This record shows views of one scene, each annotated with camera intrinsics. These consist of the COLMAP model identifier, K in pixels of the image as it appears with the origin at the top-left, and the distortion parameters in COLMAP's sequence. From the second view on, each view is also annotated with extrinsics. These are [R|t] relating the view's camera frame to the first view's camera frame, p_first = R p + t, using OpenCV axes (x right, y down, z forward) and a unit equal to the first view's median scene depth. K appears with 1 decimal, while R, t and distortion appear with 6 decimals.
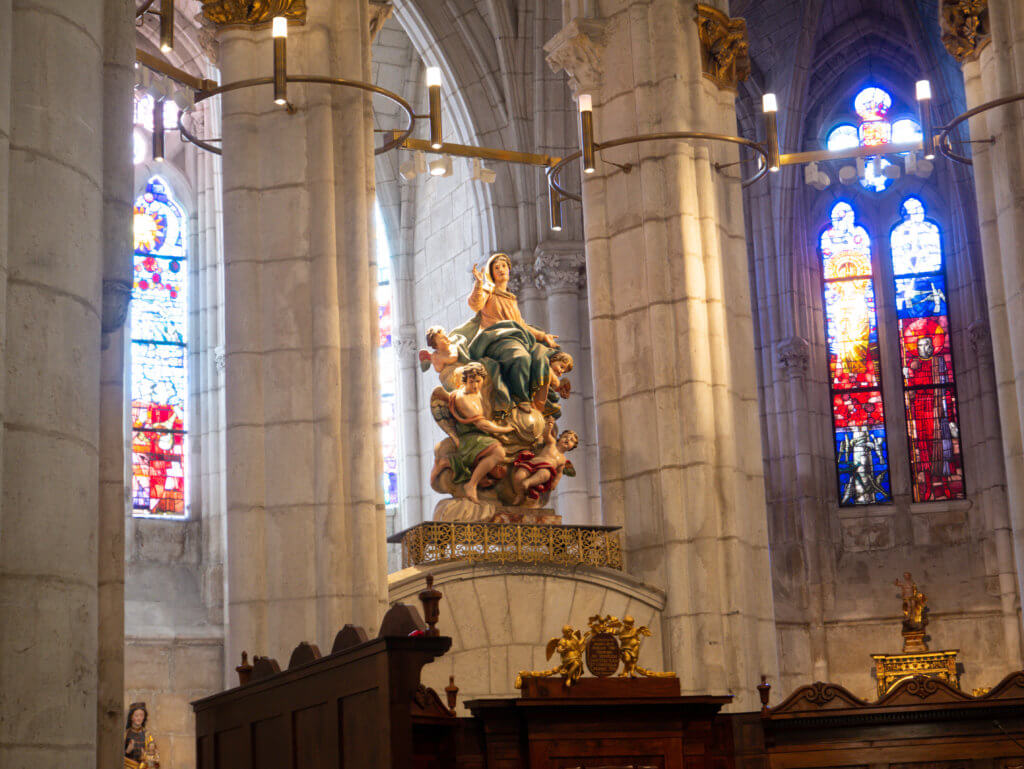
lens RADIAL K [[1891.0, 0, 512.0], [0, 1891.0, 384.5], [0, 0, 1]] dist [0.011509, -0.158747]
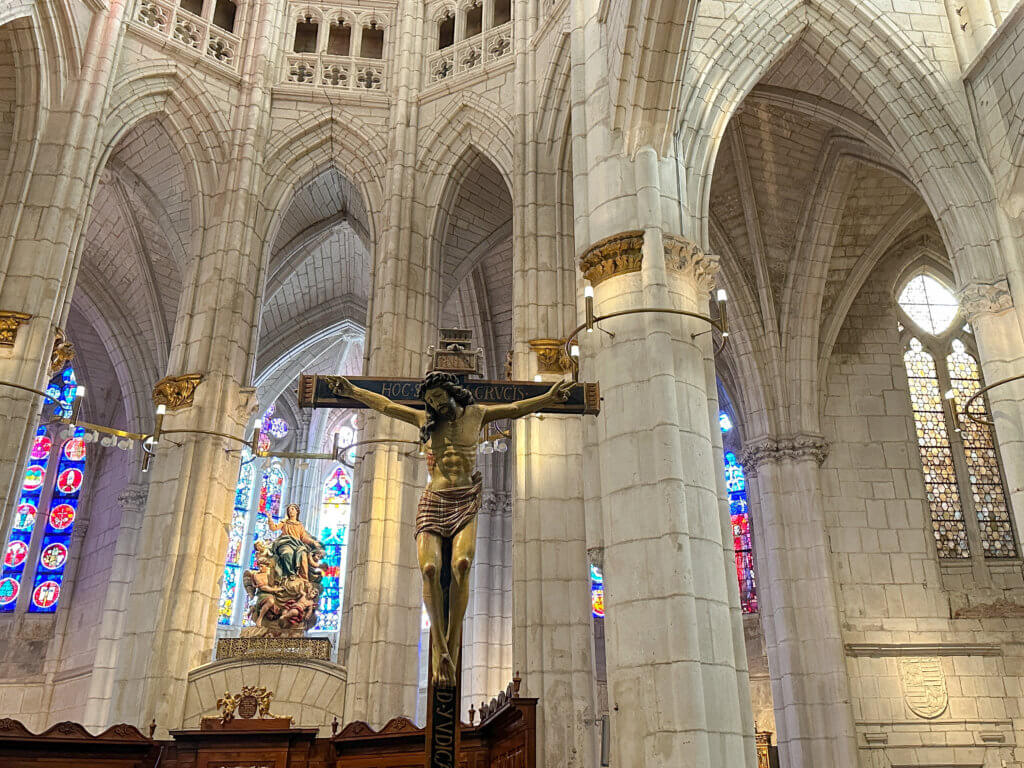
lens RADIAL K [[901.1, 0, 512.0], [0, 901.1, 384.0], [0, 0, 1]] dist [0.061471, -0.005795]
pose [[0.956616, -0.094166, -0.275715, 0.542209], [0.040973, 0.980405, -0.192684, 0.004825], [0.288456, 0.173028, 0.941729, 0.099547]]
